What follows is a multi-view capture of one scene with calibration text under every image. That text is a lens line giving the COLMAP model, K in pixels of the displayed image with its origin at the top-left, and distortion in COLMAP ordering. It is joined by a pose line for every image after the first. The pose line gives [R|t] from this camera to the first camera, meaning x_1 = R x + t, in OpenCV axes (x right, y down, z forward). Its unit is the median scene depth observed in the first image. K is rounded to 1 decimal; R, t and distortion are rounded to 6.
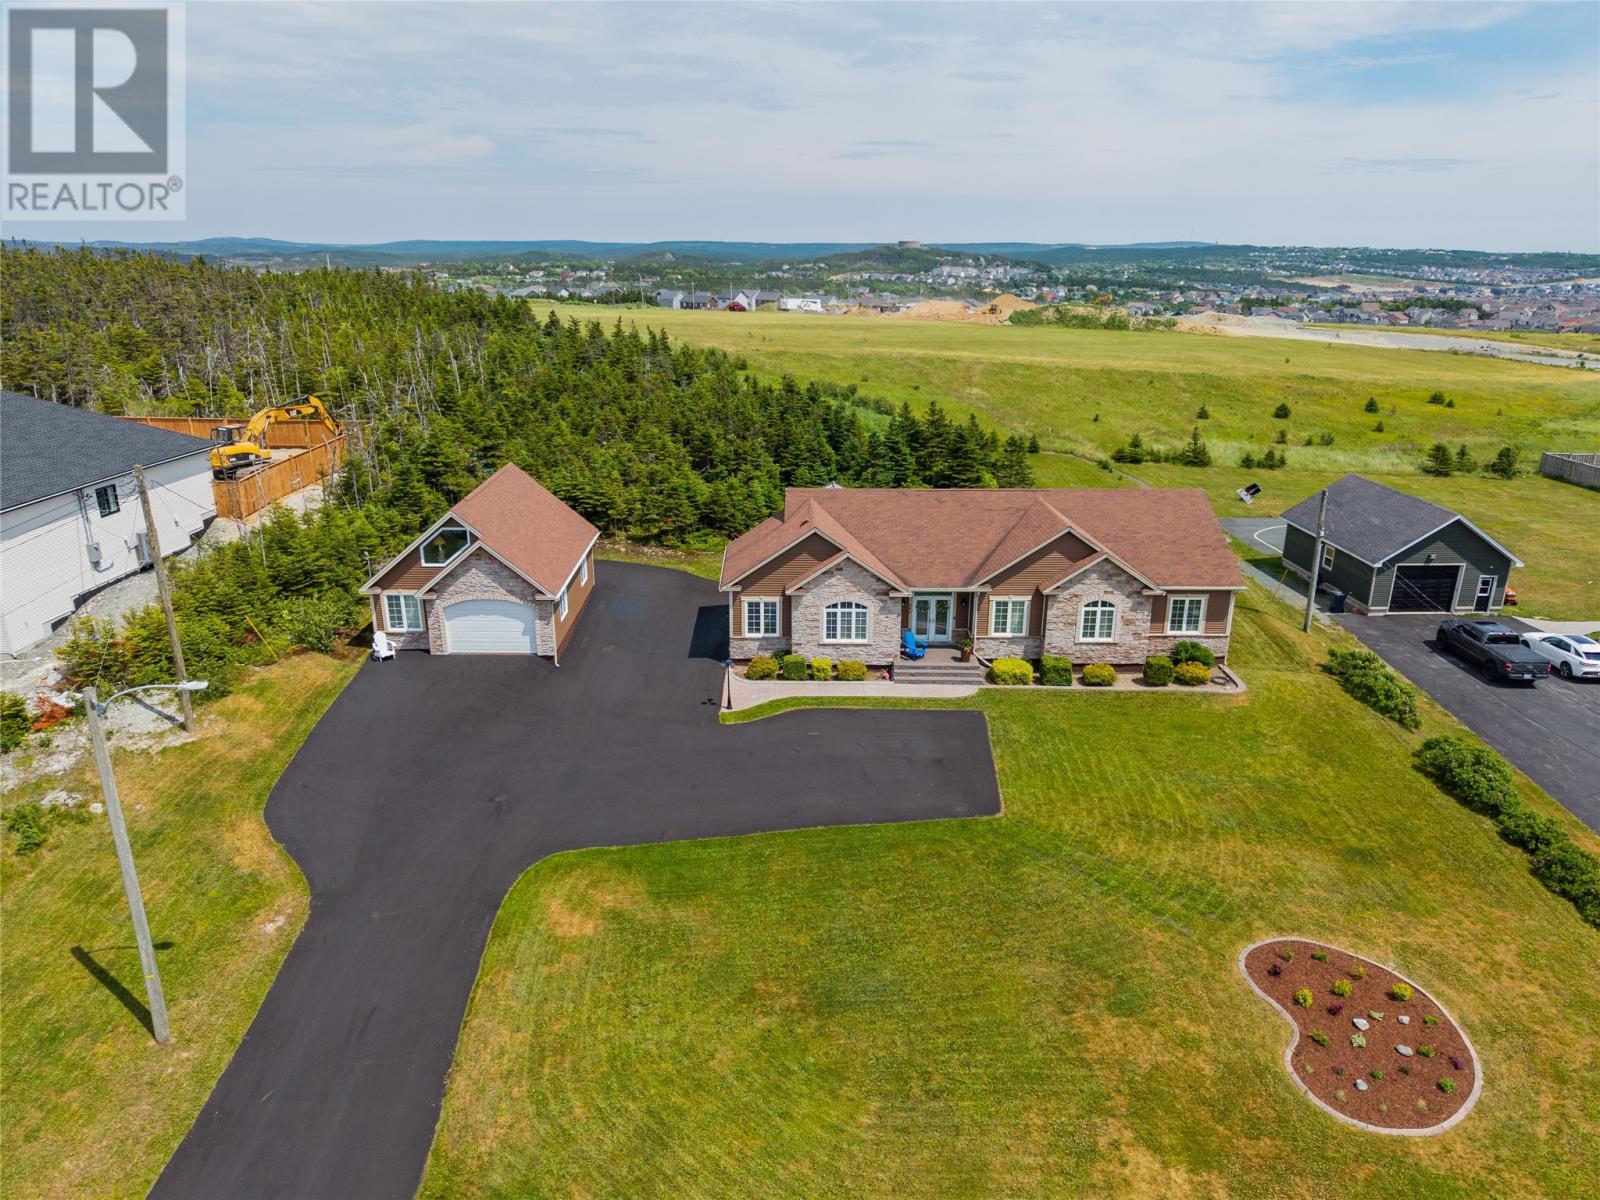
lens RADIAL K [[1013.8, 0, 800.0], [0, 1013.8, 600.0], [0, 0, 1]] dist [0.130534, -0.190314]
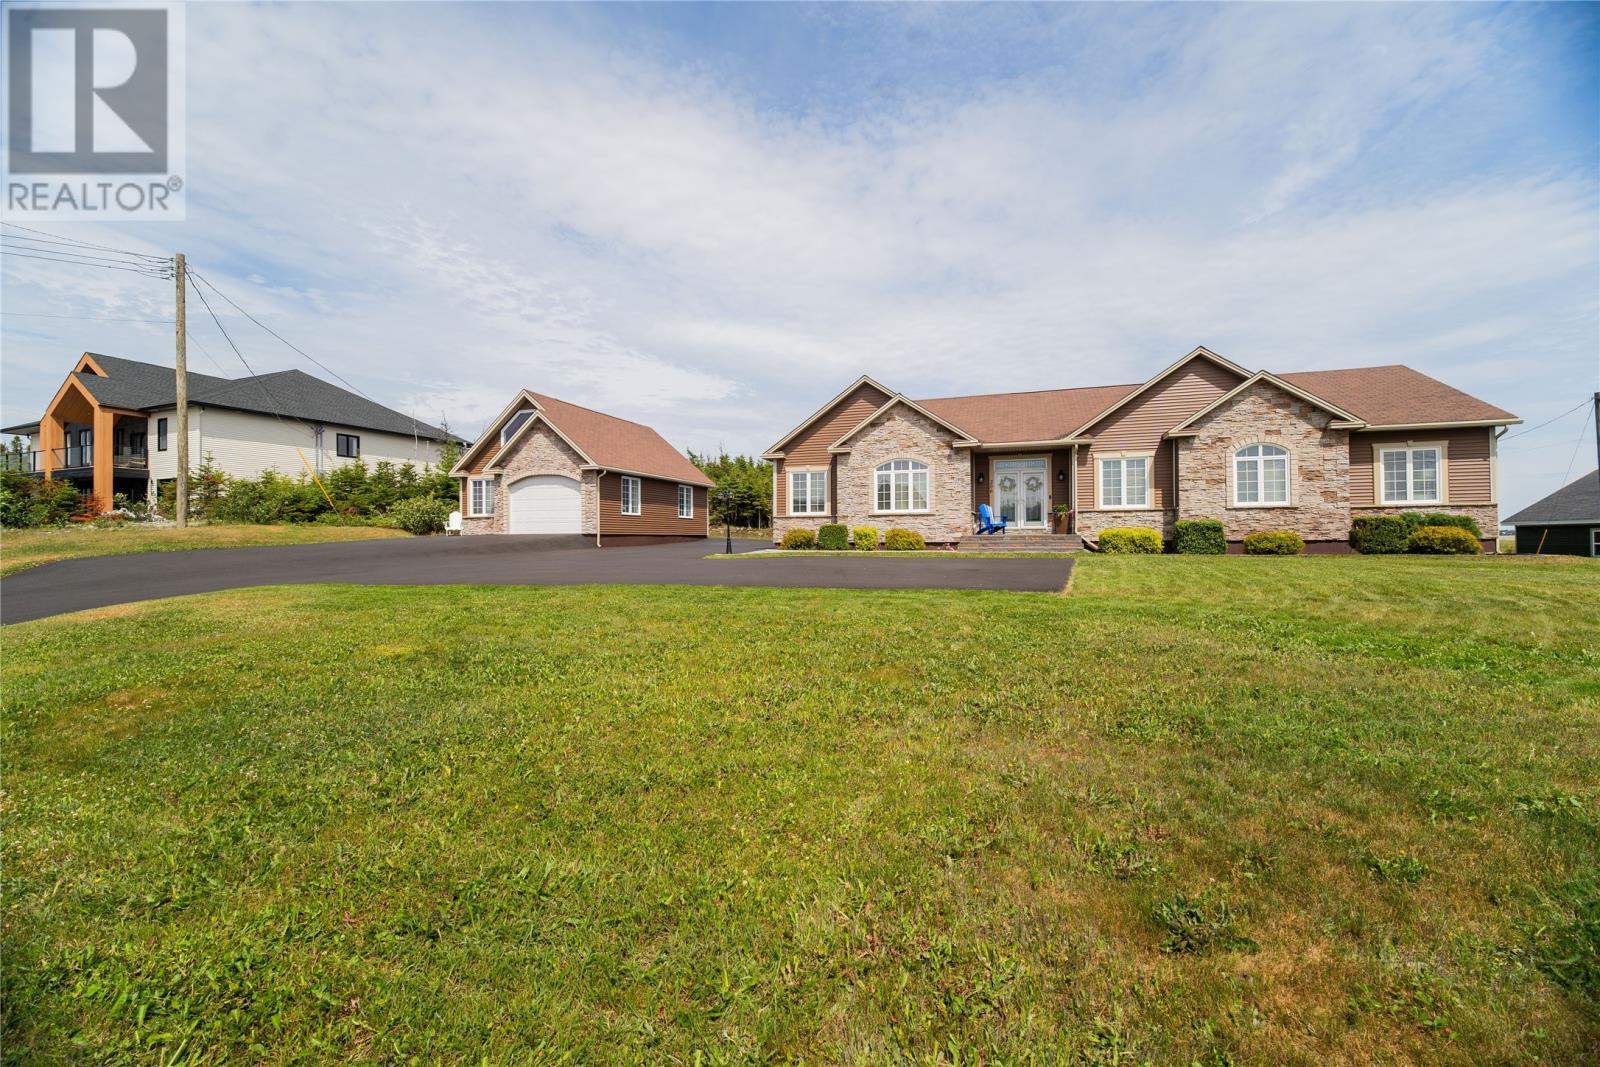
lens RADIAL K [[672.7, 0, 801.9], [0, 672.7, 511.2], [0, 0, 1]] dist [0.000838, 0.000222]
pose [[0.950612, -0.009455, -0.310239, 0.135636], [-0.092872, 0.945077, -0.313375, 0.214667], [0.296163, 0.326711, 0.897523, 0.502783]]
